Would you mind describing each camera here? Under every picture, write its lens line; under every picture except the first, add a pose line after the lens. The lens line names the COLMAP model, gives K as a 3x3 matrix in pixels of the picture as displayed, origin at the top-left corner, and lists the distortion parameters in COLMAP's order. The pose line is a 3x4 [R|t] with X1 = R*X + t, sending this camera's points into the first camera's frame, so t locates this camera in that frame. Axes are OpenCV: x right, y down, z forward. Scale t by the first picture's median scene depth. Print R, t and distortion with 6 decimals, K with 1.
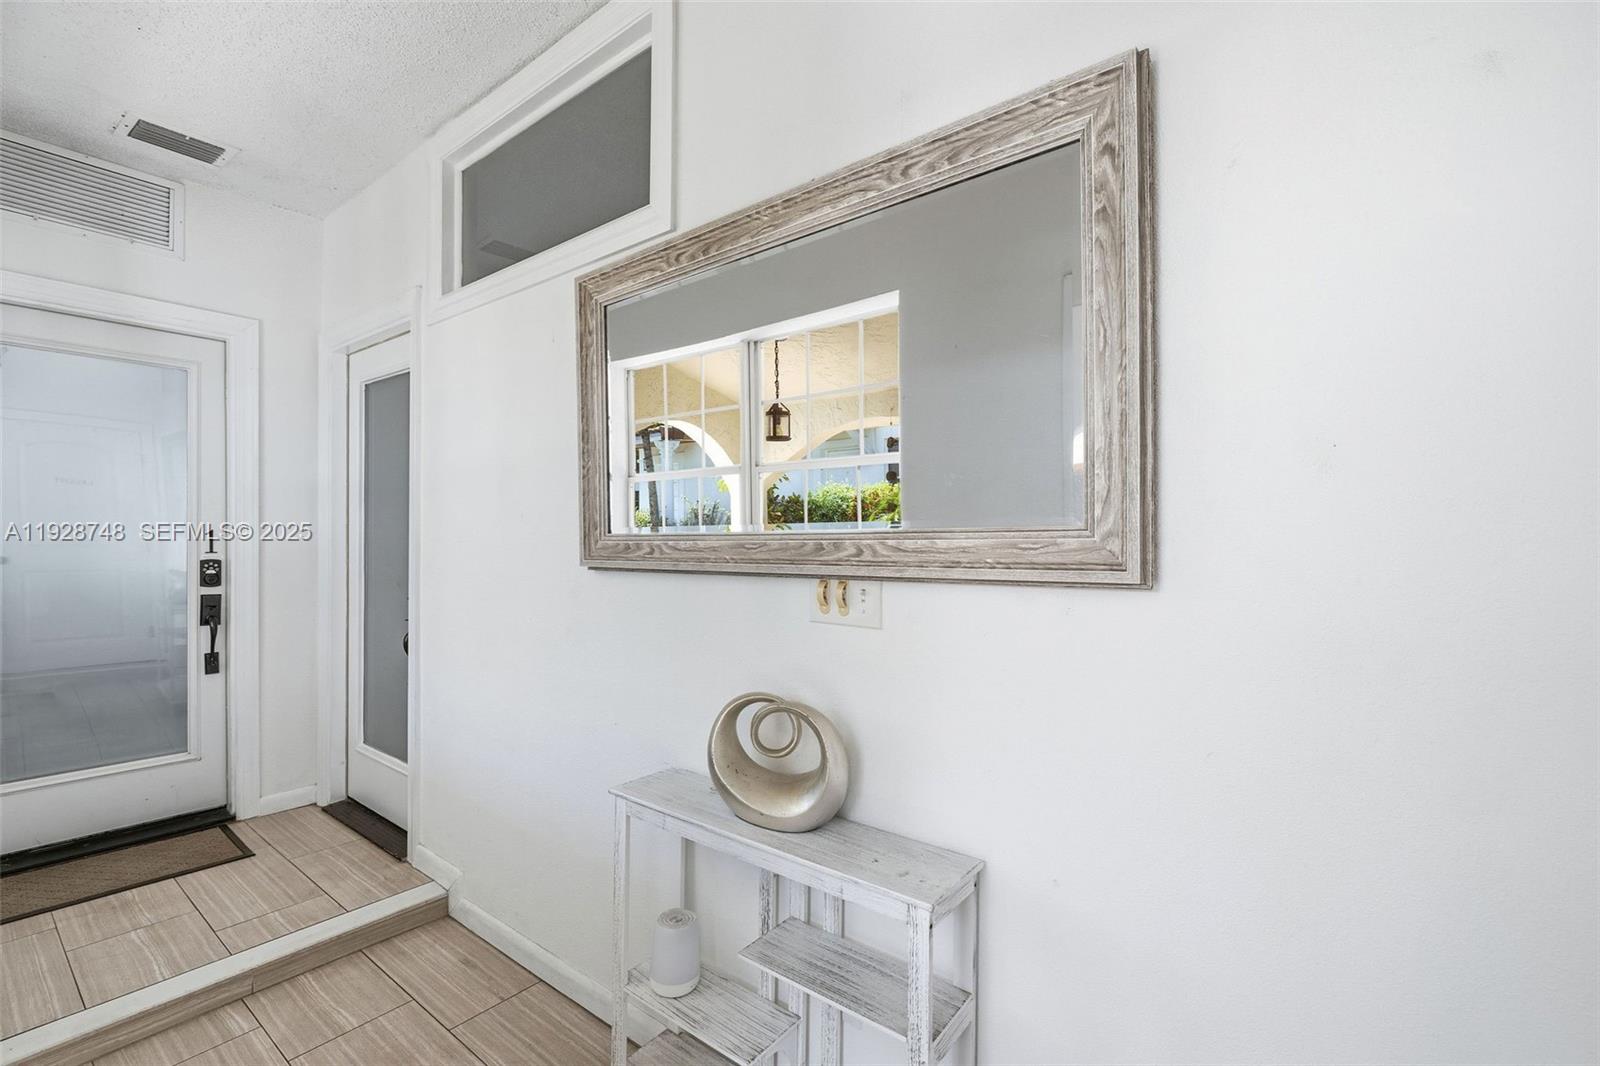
lens RADIAL K [[680.9, 0, 800.0], [0, 680.9, 533.0], [0, 0, 1]] dist [-0.000611, -0.000171]
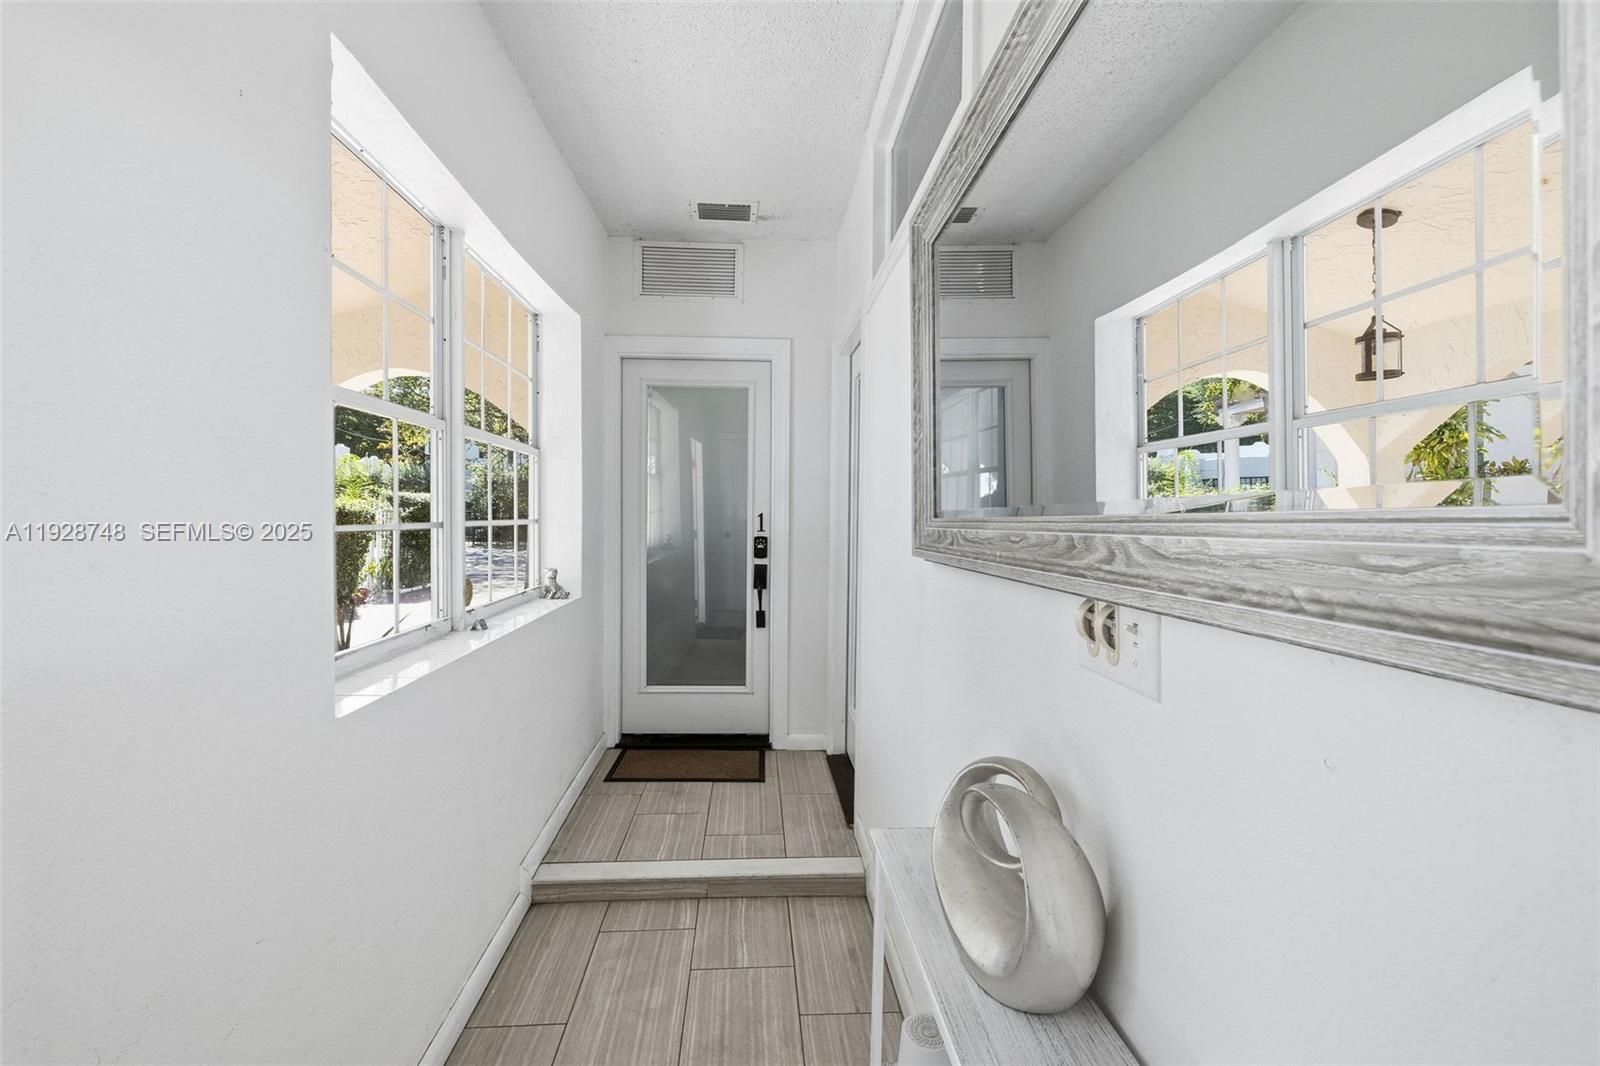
lens RADIAL K [[701.3, 0, 802.7], [0, 701.3, 518.5], [0, 0, 1]] dist [0.000826, 0.000183]
pose [[0.675501, 0.005450, -0.737339, 0.180723], [-0.001856, 0.999982, 0.005691, -0.002542], [0.737357, -0.002476, 0.675499, 0.230944]]
